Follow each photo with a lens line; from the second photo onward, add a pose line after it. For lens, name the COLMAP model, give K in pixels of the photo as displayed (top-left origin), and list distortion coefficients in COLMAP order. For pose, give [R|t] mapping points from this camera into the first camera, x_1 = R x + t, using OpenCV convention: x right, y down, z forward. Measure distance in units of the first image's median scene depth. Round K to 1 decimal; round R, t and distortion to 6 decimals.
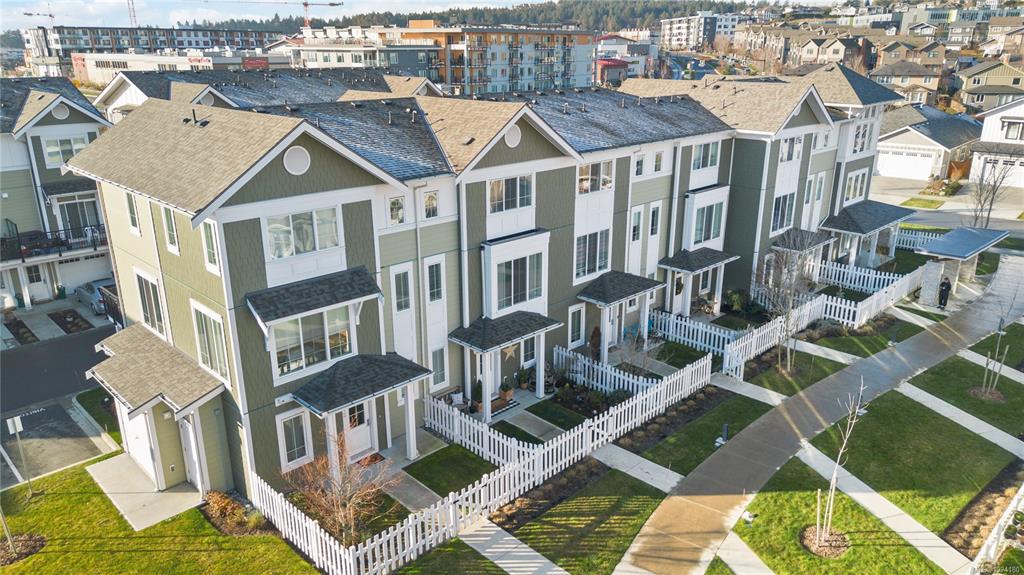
lens RADIAL K [[727.5, 0, 512.0], [0, 727.5, 287.5], [0, 0, 1]] dist [0.003950, 0.001158]
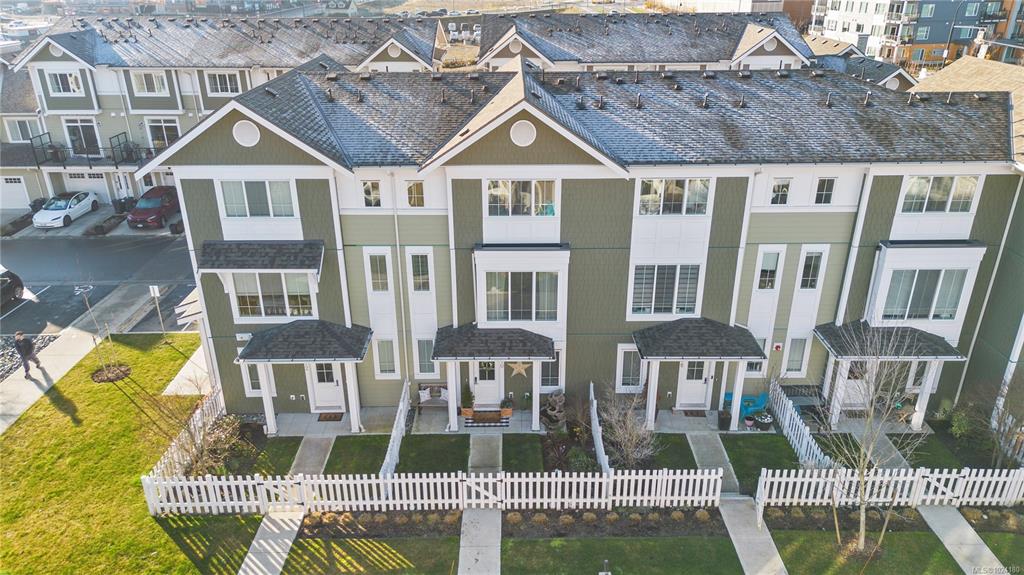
lens RADIAL K [[727.5, 0, 512.0], [0, 727.5, 287.5], [0, 0, 1]] dist [0.003950, 0.001158]
pose [[0.715490, 0.289560, -0.635790, 0.555194], [-0.217218, 0.957159, 0.191475, -0.184779], [0.663996, 0.001106, 0.747735, 0.333153]]
